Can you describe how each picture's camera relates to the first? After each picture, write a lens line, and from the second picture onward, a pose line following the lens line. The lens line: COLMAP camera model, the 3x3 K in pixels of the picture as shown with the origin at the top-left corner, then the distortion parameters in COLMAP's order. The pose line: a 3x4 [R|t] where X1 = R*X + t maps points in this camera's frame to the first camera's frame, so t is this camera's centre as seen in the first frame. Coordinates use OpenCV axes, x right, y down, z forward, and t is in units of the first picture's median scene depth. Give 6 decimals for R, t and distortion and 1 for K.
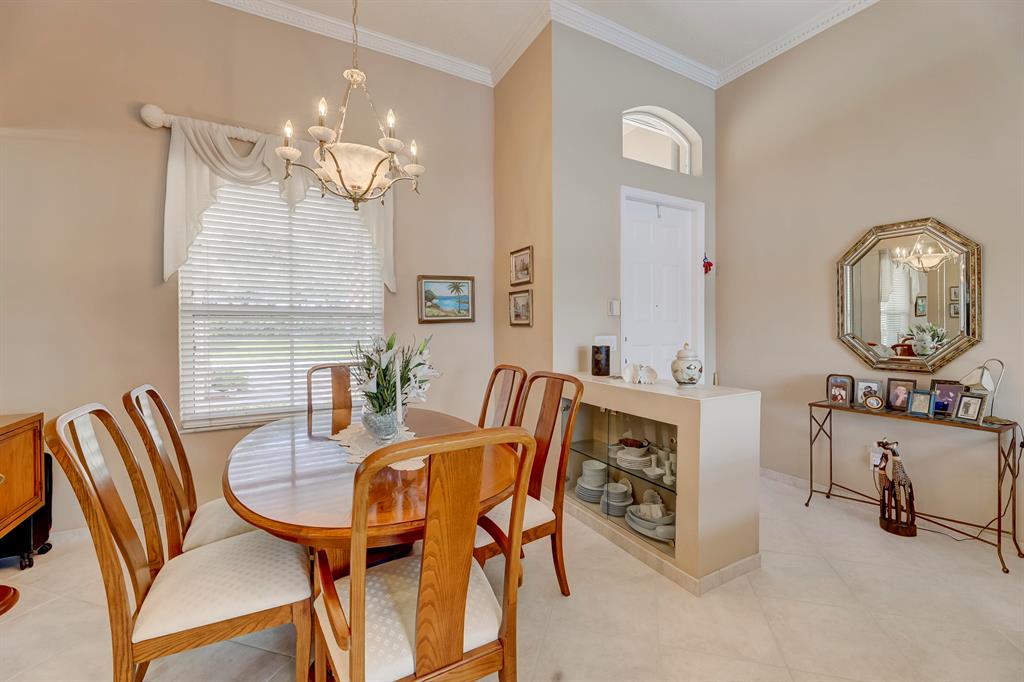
lens RADIAL K [[418.7, 0, 520.1], [0, 418.7, 329.8], [0, 0, 1]] dist [0.002699, -0.004309]
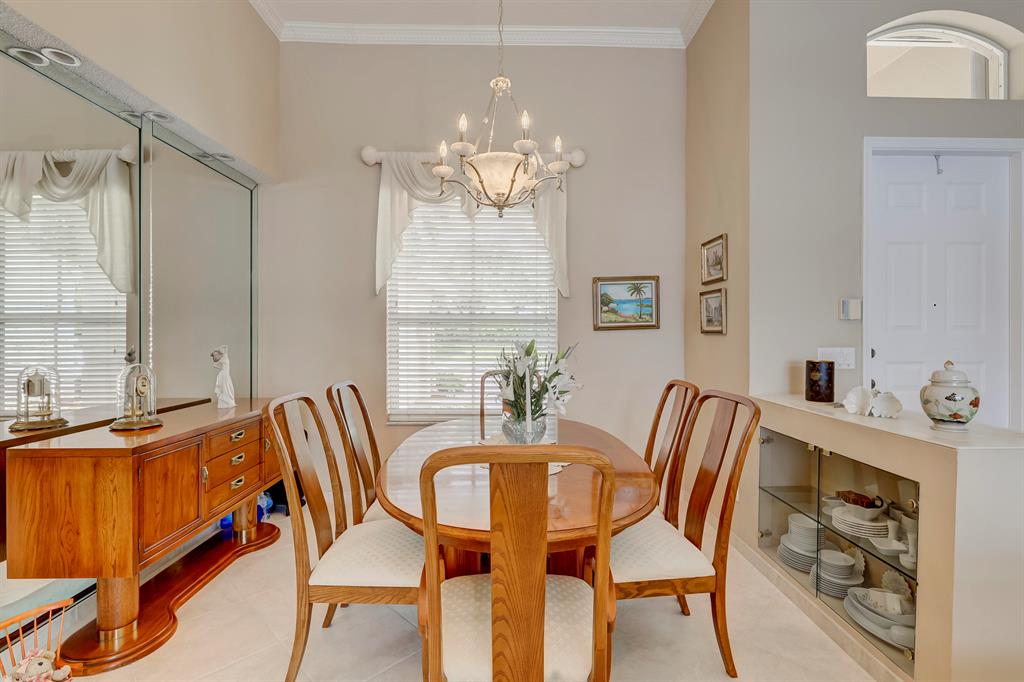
lens RADIAL K [[471.1, 0, 515.6], [0, 471.1, 335.6], [0, 0, 1]] dist [0.002438, -0.003199]
pose [[0.880795, 0.007317, -0.473442, 0.113859], [-0.009025, 0.999958, -0.001337, -0.000571], [0.473412, 0.005450, 0.880824, 0.016669]]
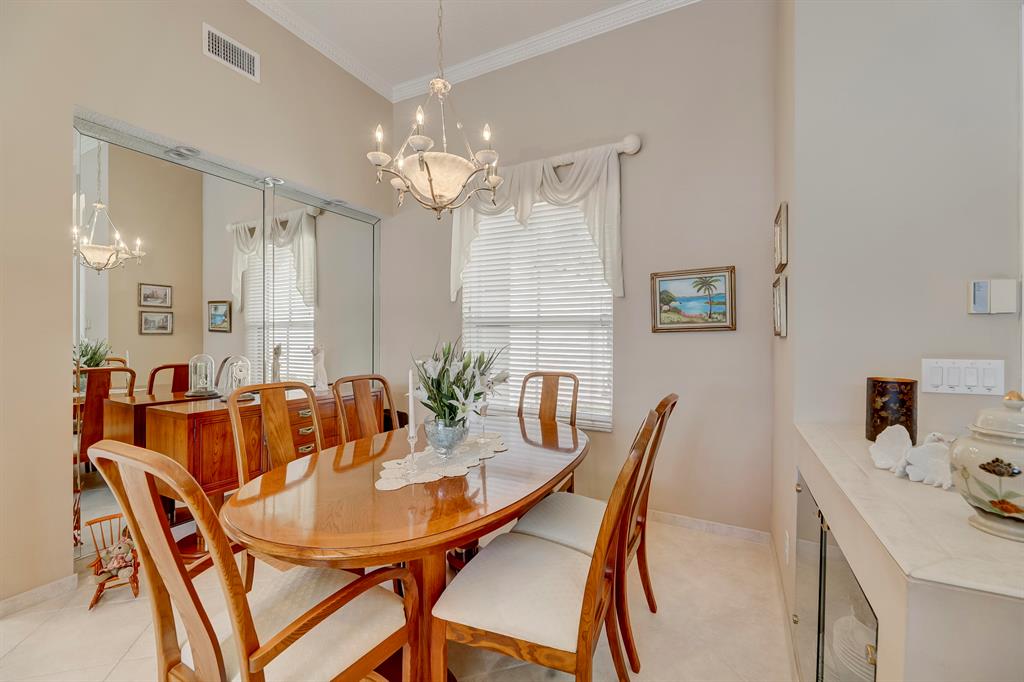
lens RADIAL K [[418.7, 0, 506.7], [0, 418.7, 338.1], [0, 0, 1]] dist [0.002699, -0.004309]
pose [[0.541003, 0.011280, -0.840945, 0.352707], [-0.014026, 0.999892, 0.004389, -0.003958], [0.840903, 0.009421, 0.541103, 0.382756]]
